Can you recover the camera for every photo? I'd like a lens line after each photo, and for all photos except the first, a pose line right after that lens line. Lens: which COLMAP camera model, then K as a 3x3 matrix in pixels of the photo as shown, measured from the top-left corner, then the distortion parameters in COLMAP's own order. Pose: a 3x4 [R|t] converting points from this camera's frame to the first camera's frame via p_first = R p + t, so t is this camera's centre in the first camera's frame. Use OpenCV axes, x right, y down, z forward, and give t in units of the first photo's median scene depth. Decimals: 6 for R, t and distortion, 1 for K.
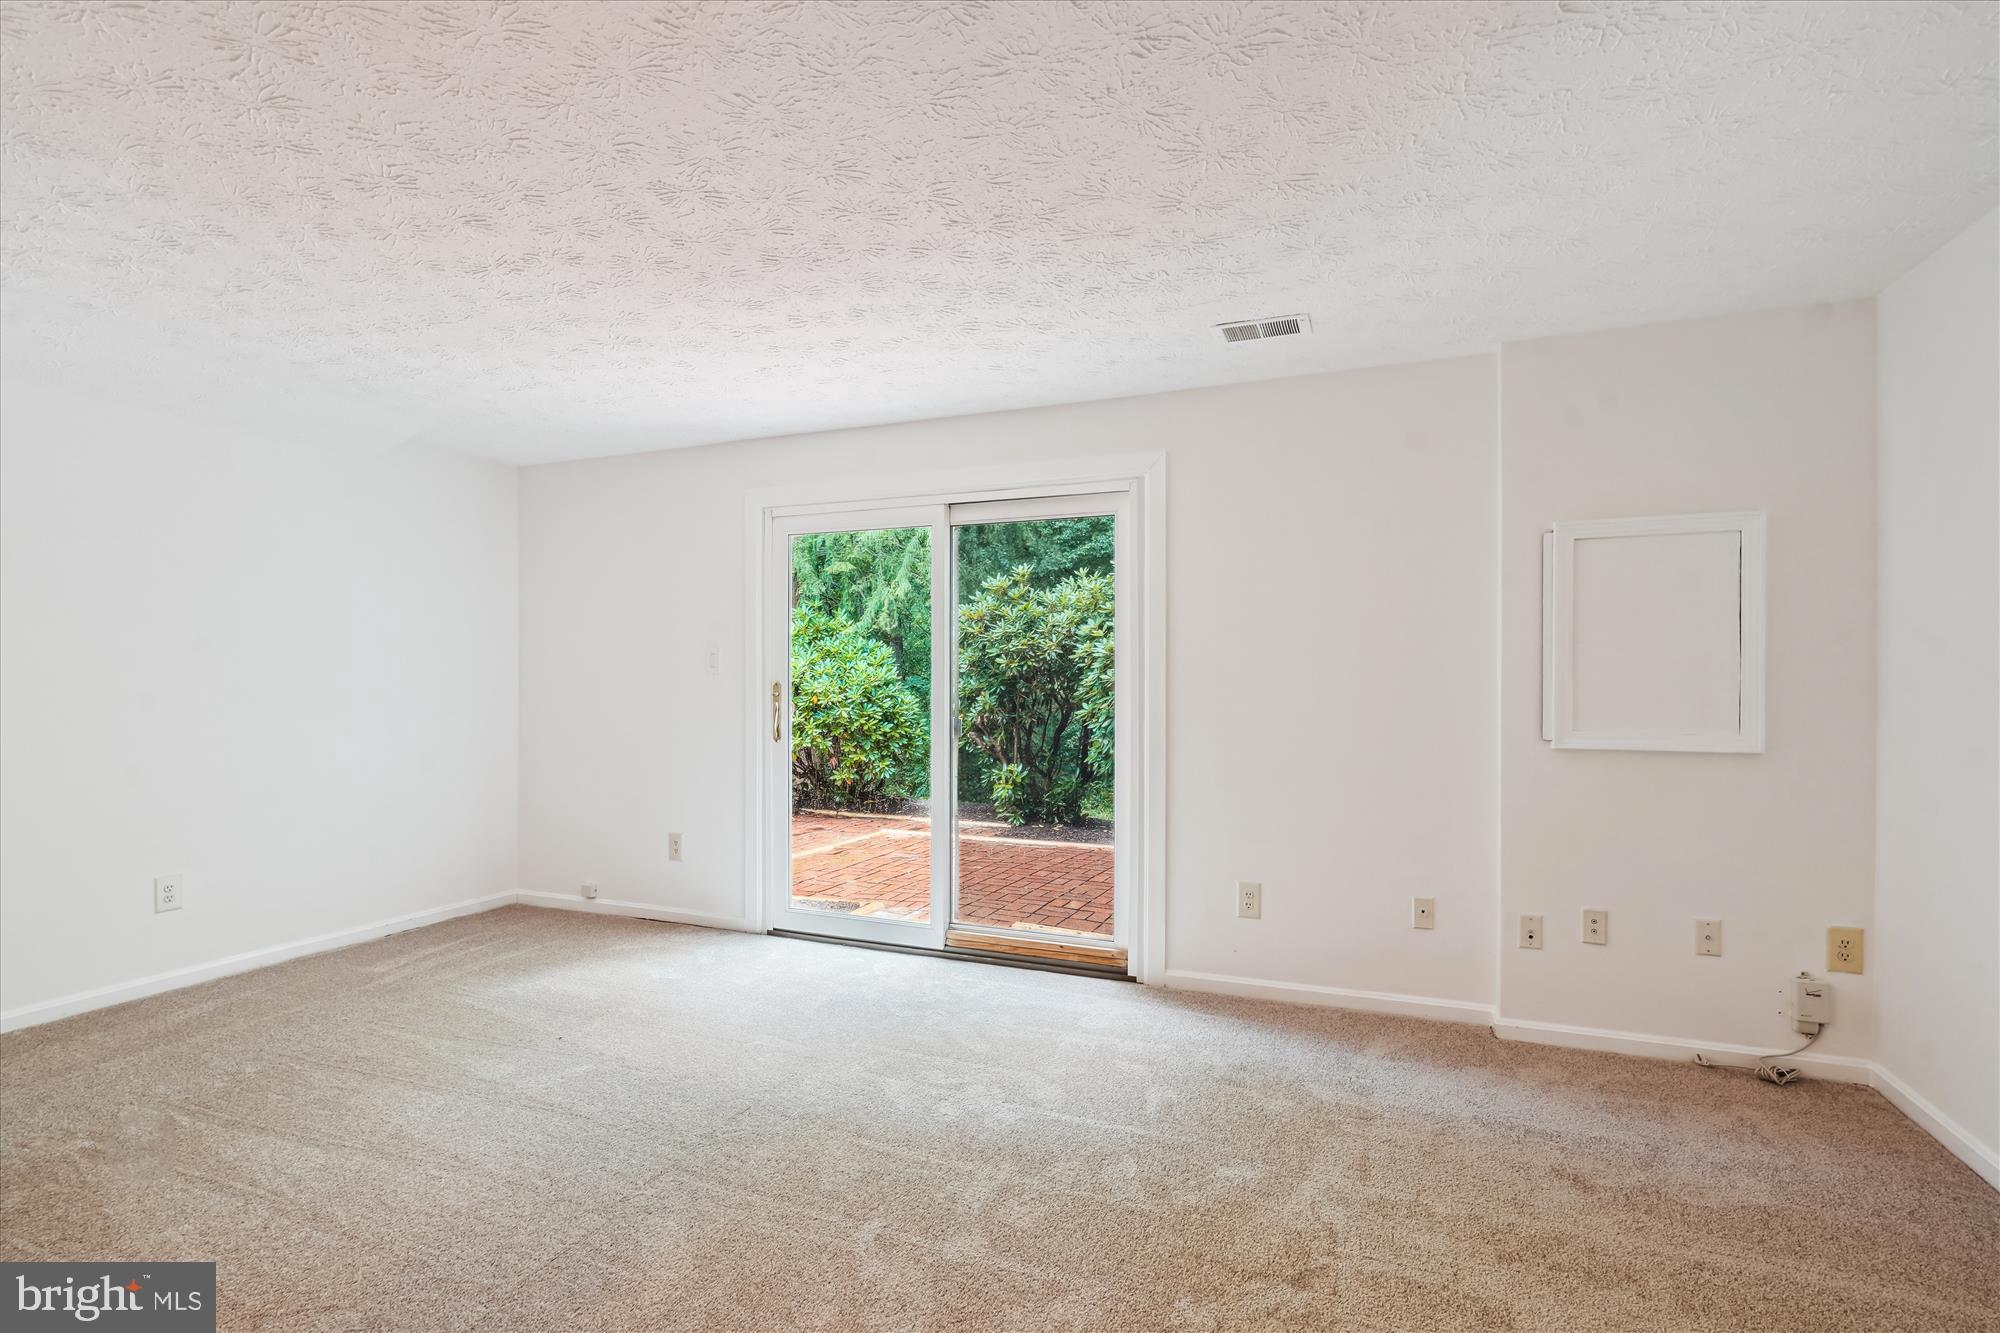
lens RADIAL K [[946.3, 0, 1000.0], [0, 946.3, 666.5], [0, 0, 1]] dist [0.018683, -0.000028]
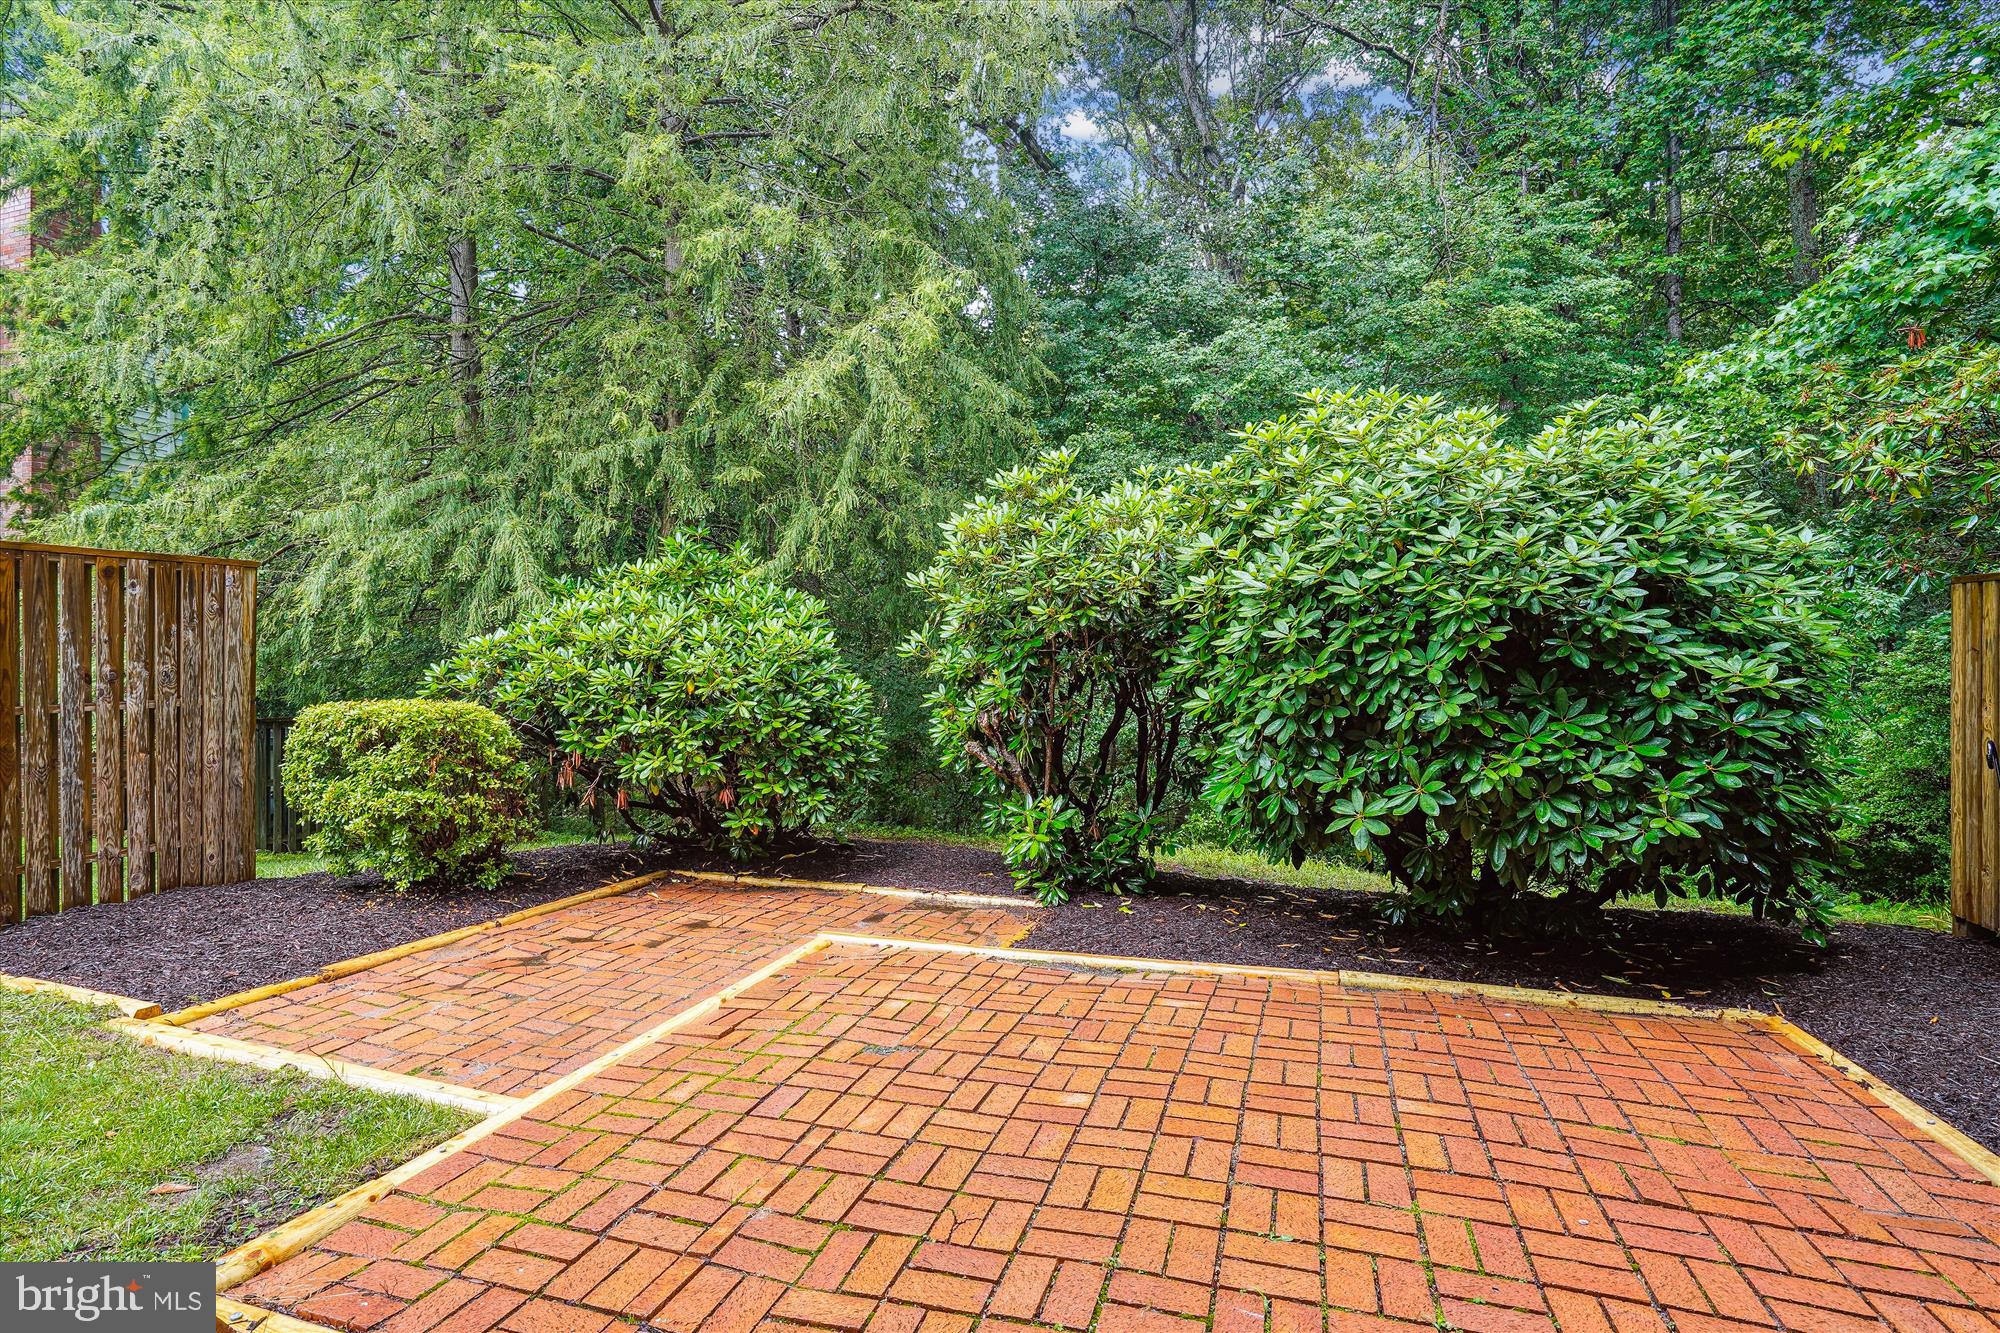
lens RADIAL K [[891.3, 0, 1000.0], [0, 891.3, 666.5], [0, 0, 1]] dist [-0.102714, -0.000003]
pose [[0.994918, -0.008440, 0.100336, -0.064990], [0.007742, 0.999943, 0.007349, 0.020232], [-0.100393, -0.006535, 0.994926, 0.458880]]
